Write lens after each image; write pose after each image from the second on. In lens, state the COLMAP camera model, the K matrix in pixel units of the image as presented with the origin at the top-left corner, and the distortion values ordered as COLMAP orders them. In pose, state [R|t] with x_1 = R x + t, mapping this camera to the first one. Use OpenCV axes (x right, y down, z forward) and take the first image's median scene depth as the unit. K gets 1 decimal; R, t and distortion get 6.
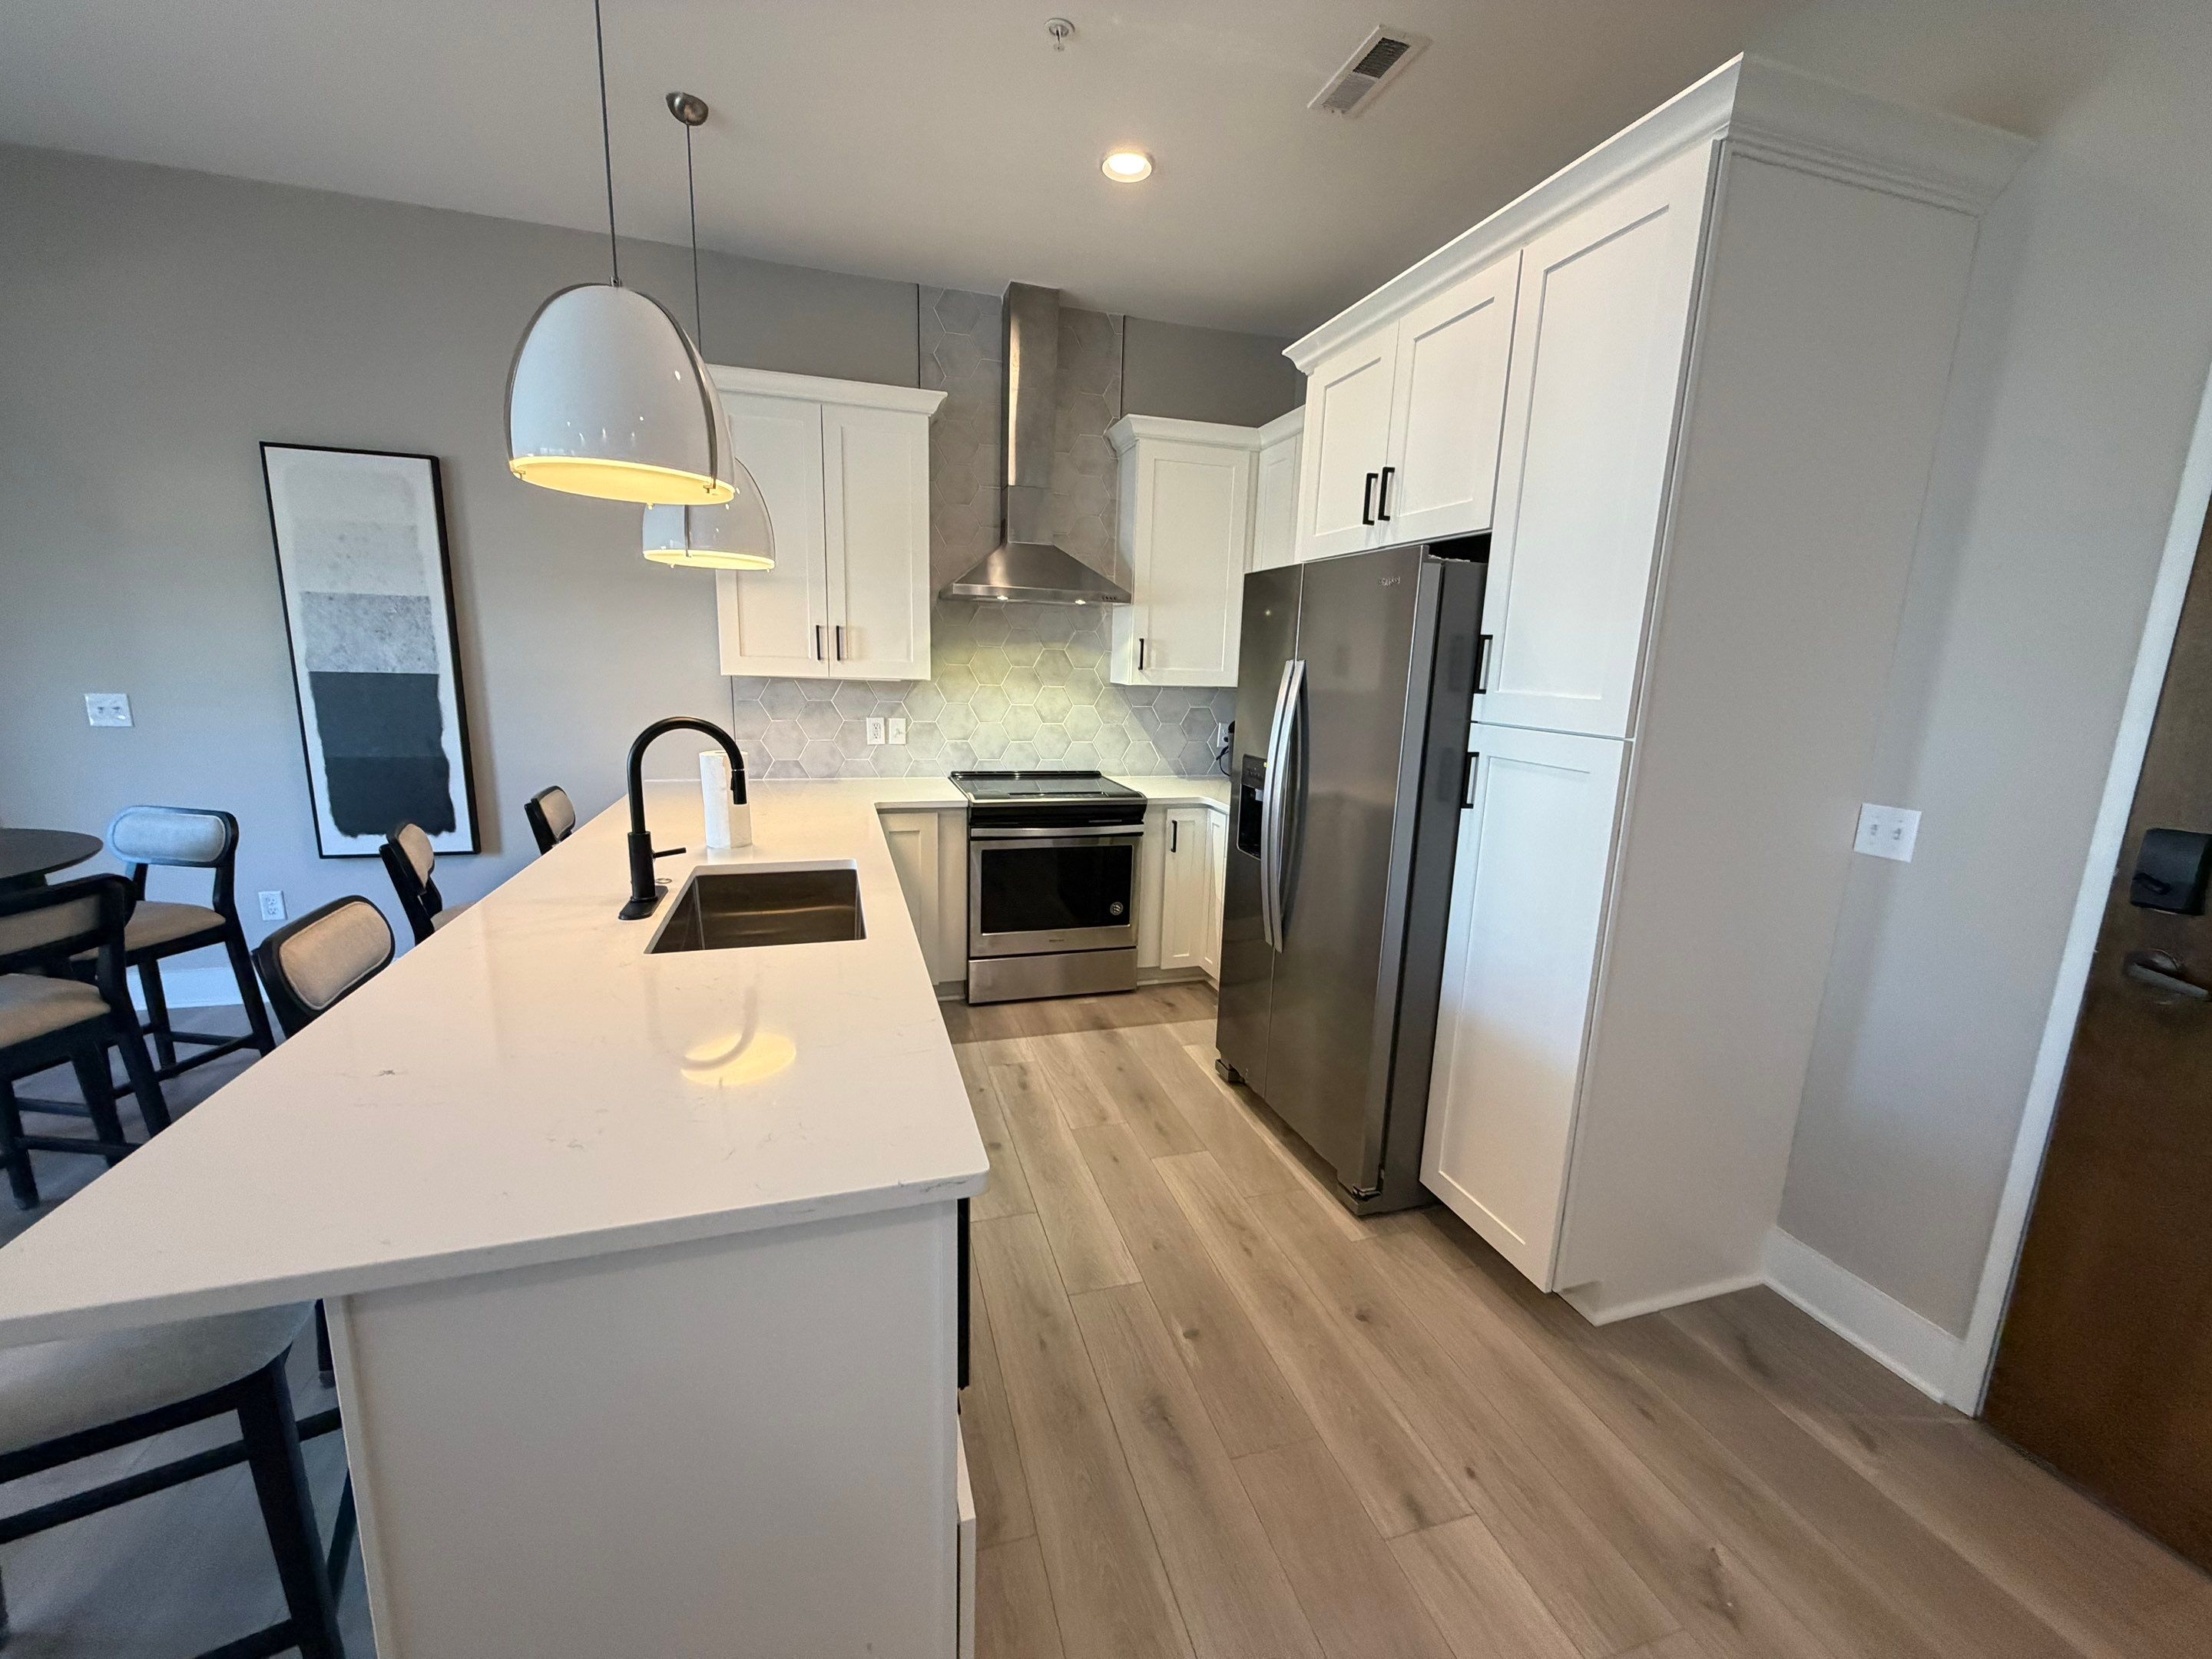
lens RADIAL K [[878.3, 0, 1103.5], [0, 878.3, 830.8], [0, 0, 1]] dist [0.001020, 0.000010]
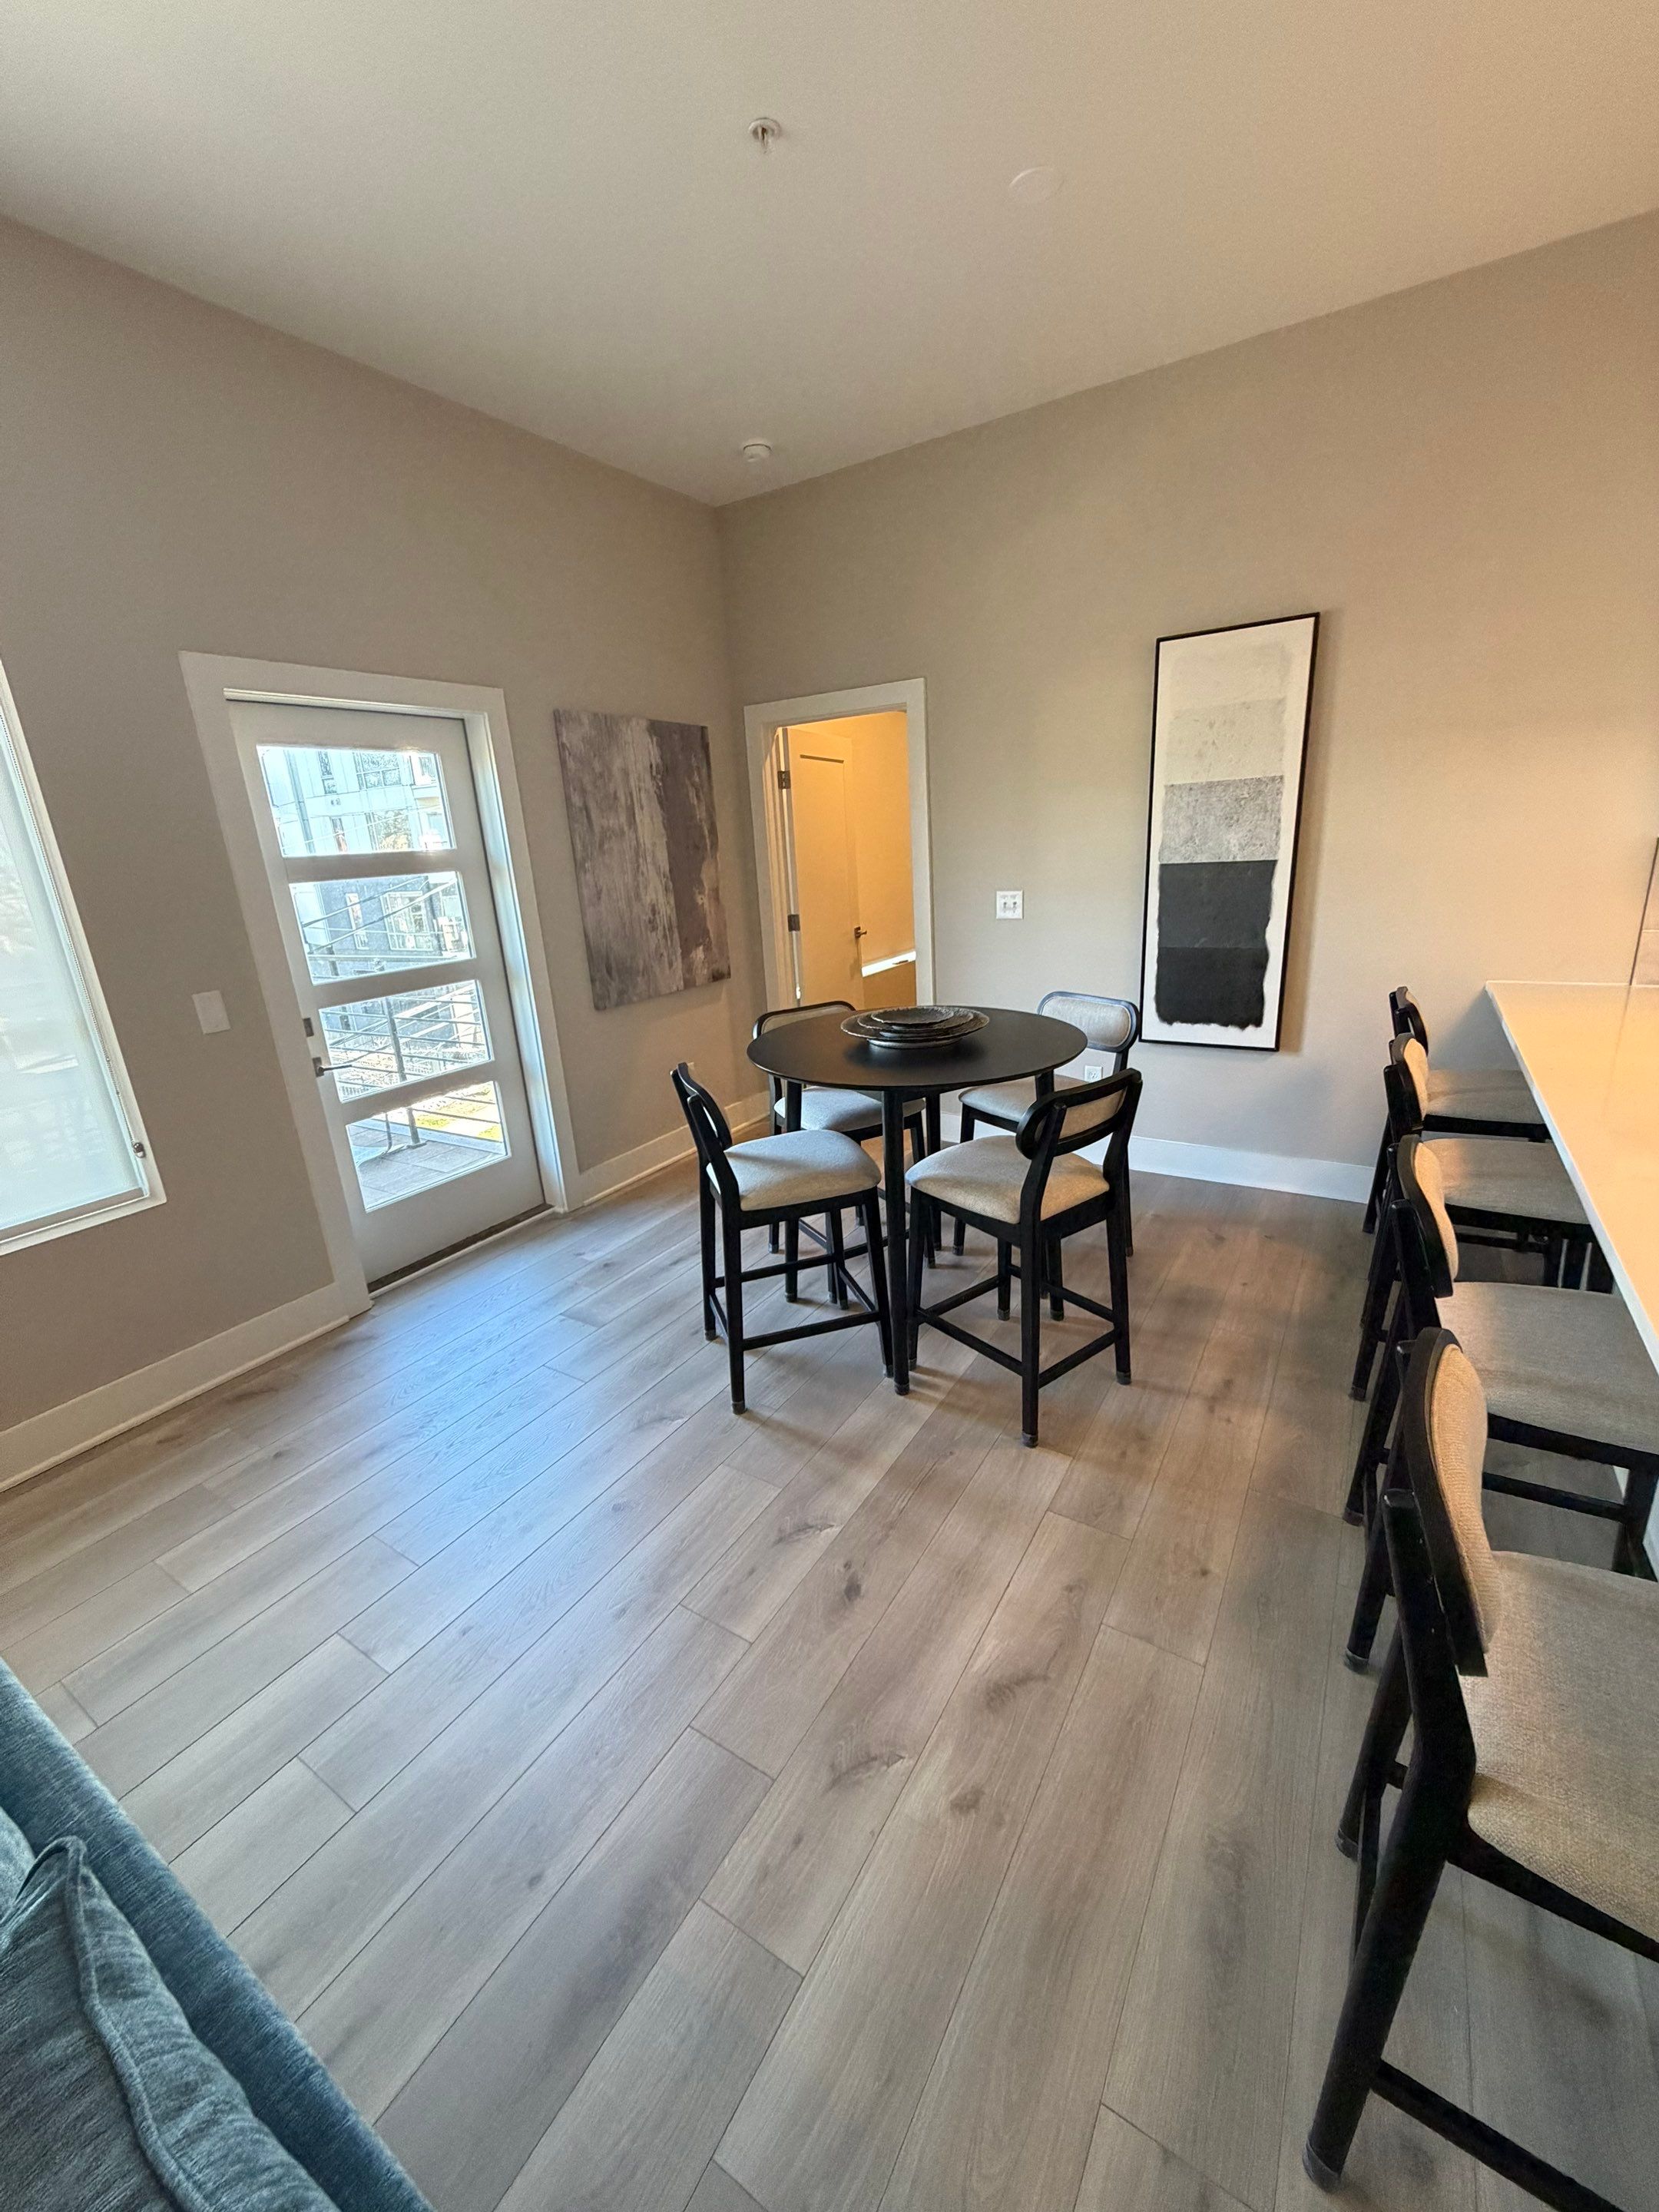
lens RADIAL K [[878.3, 0, 827.2], [0, 878.3, 1103.9], [0, 0, 1]] dist [0.001020, 0.000010]
pose [[0.651041, 0.153178, -0.743426, -0.334821], [-0.068806, 0.987303, 0.143172, -0.021660], [0.755917, -0.042058, 0.653315, 0.007936]]
